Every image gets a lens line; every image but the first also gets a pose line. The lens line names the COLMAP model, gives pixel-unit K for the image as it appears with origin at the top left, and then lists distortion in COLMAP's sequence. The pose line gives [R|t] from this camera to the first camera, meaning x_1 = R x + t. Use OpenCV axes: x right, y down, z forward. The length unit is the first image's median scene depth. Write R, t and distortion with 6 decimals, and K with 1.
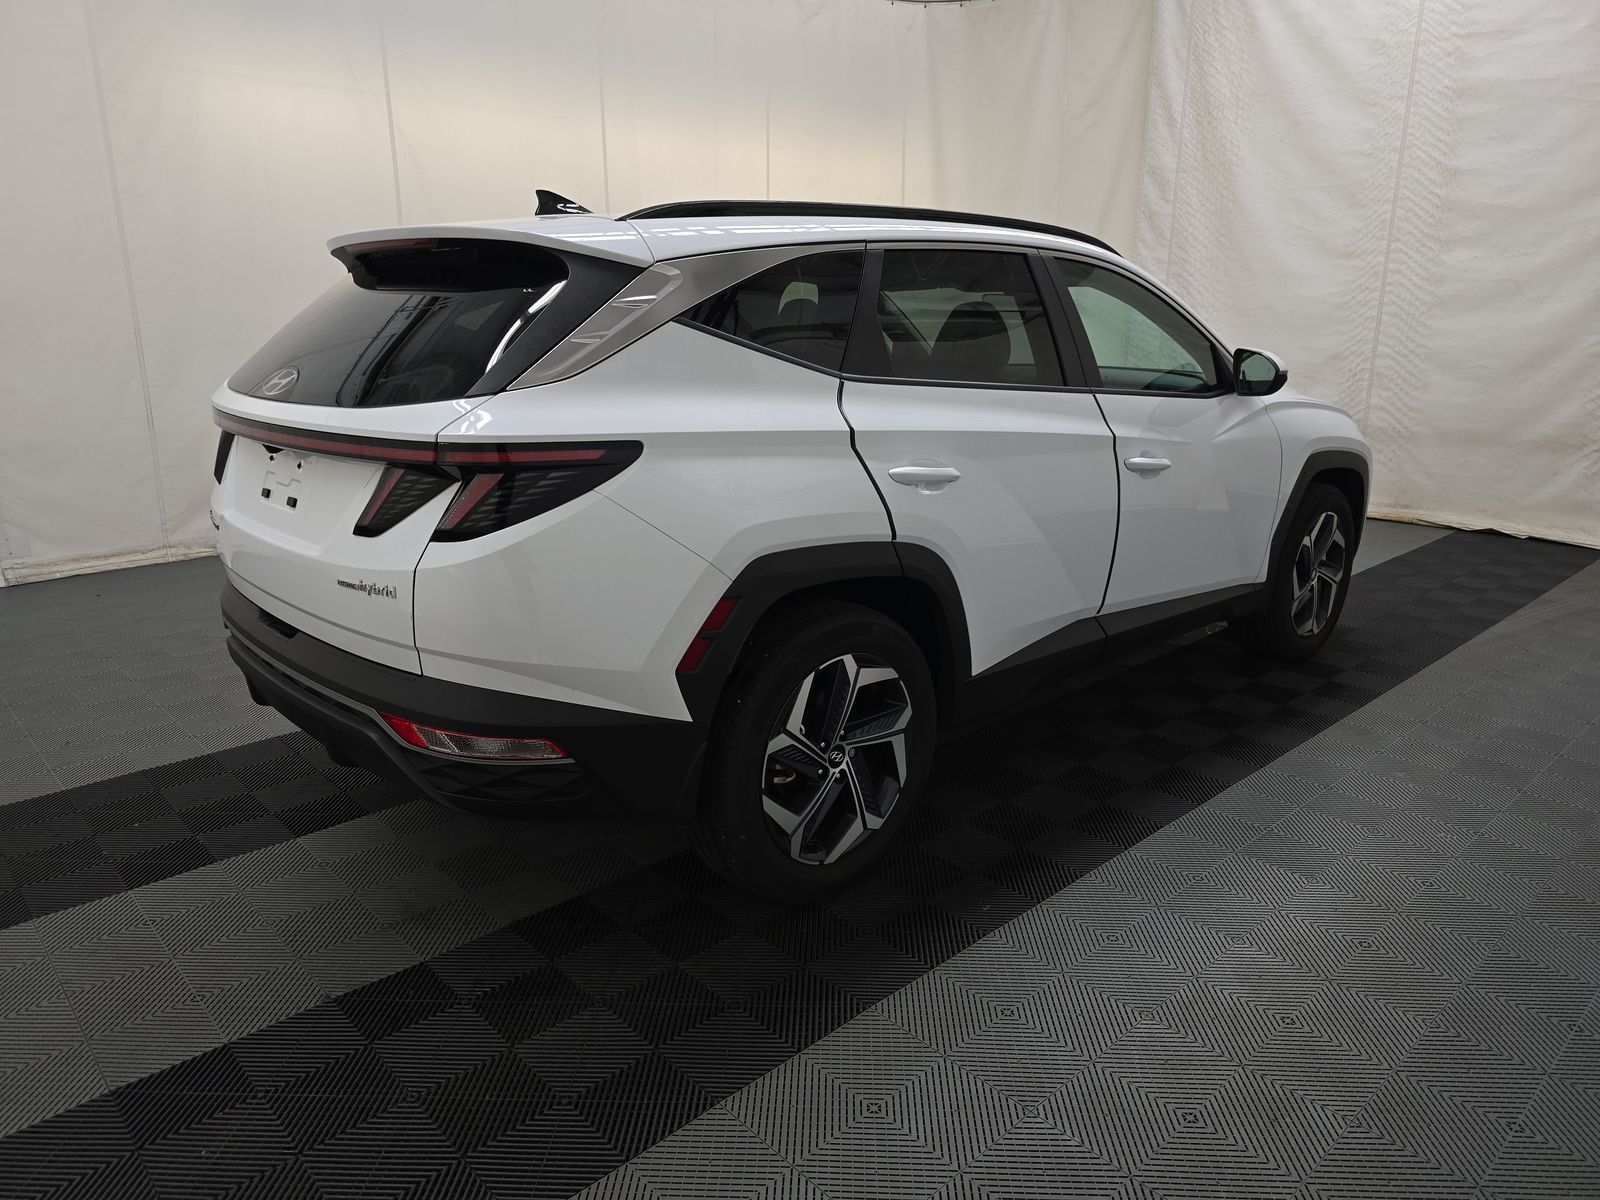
lens RADIAL K [[1084.5, 0, 799.1], [0, 1084.5, 594.5], [0, 0, 1]] dist [0.044450, -0.036621]
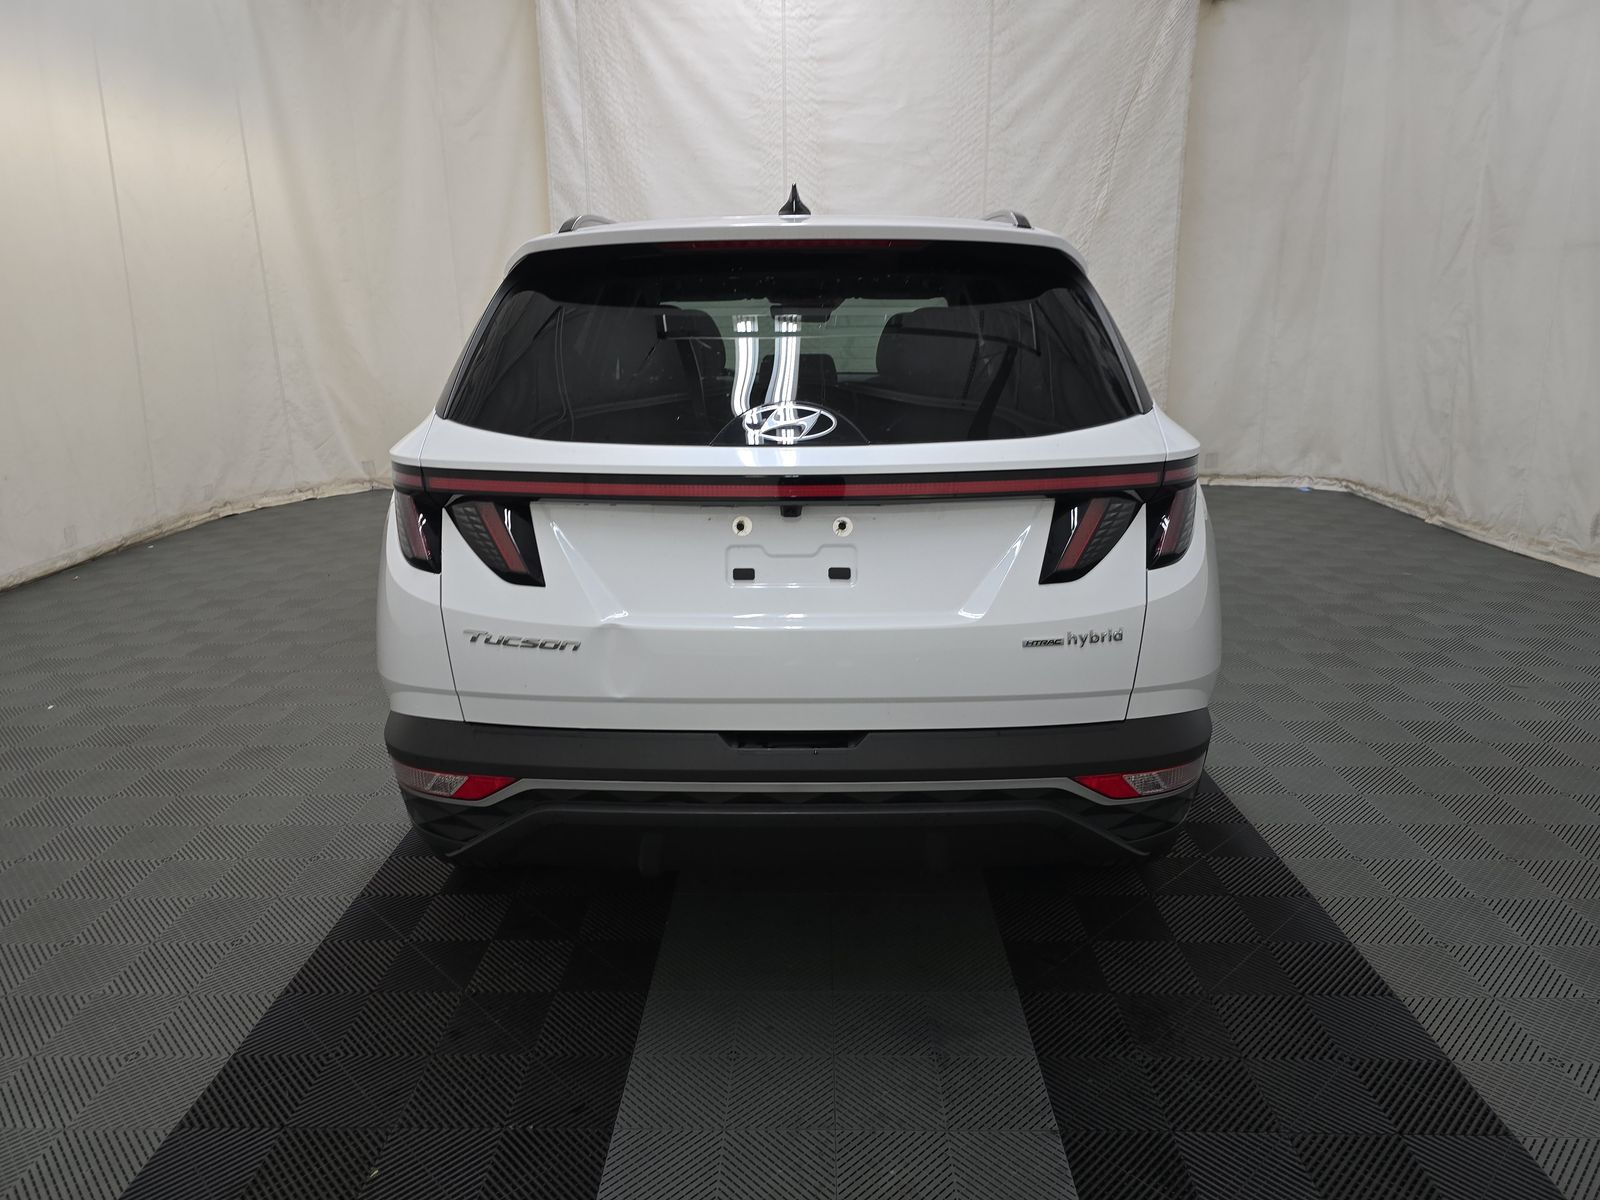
lens RADIAL K [[1084.5, 0, 799.1], [0, 1084.5, 594.5], [0, 0, 1]] dist [0.044450, -0.036621]
pose [[0.692329, -0.185176, 0.697417, -0.361653], [0.191742, 0.978975, 0.069592, -0.045657], [-0.695641, 0.085543, 0.713278, 0.163645]]
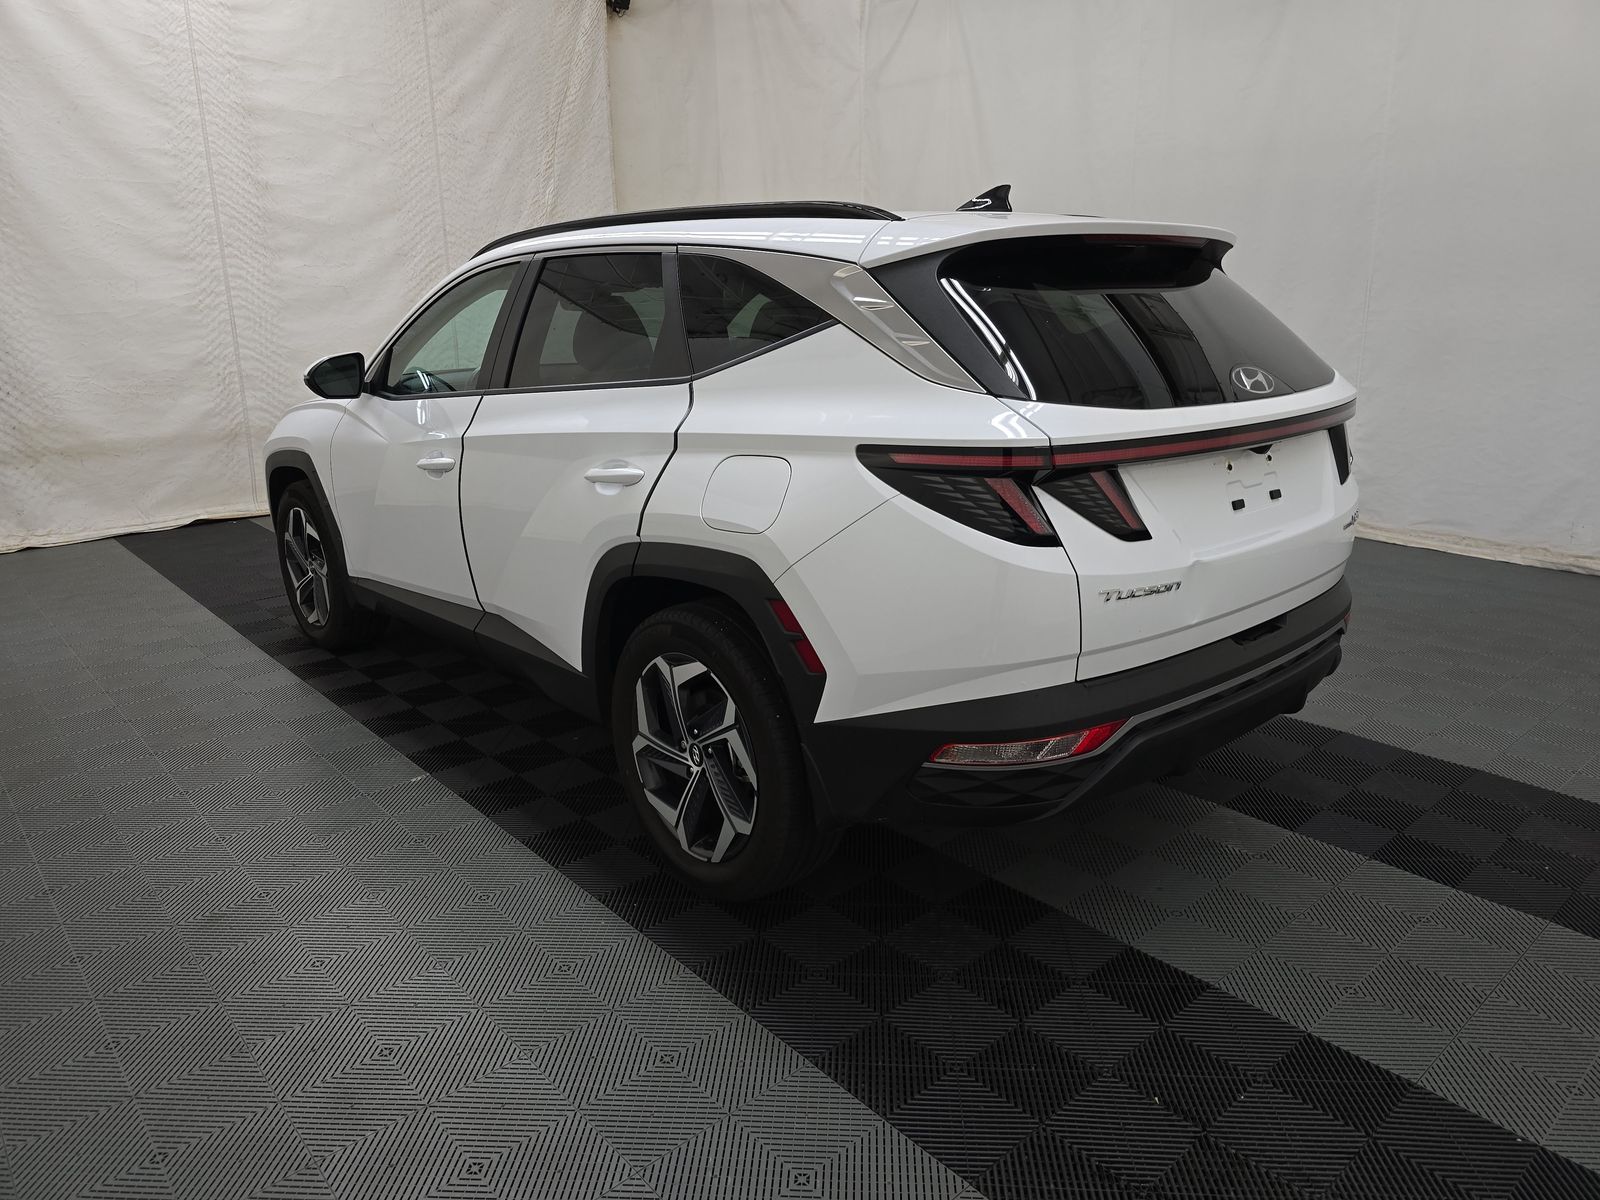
lens RADIAL K [[1084.5, 0, 799.1], [0, 1084.5, 594.5], [0, 0, 1]] dist [0.044450, -0.036621]
pose [[0.024999, -0.262902, 0.964499, -0.518580], [0.269274, 0.930912, 0.246768, -0.129097], [-0.962739, 0.253545, 0.094065, 0.474555]]
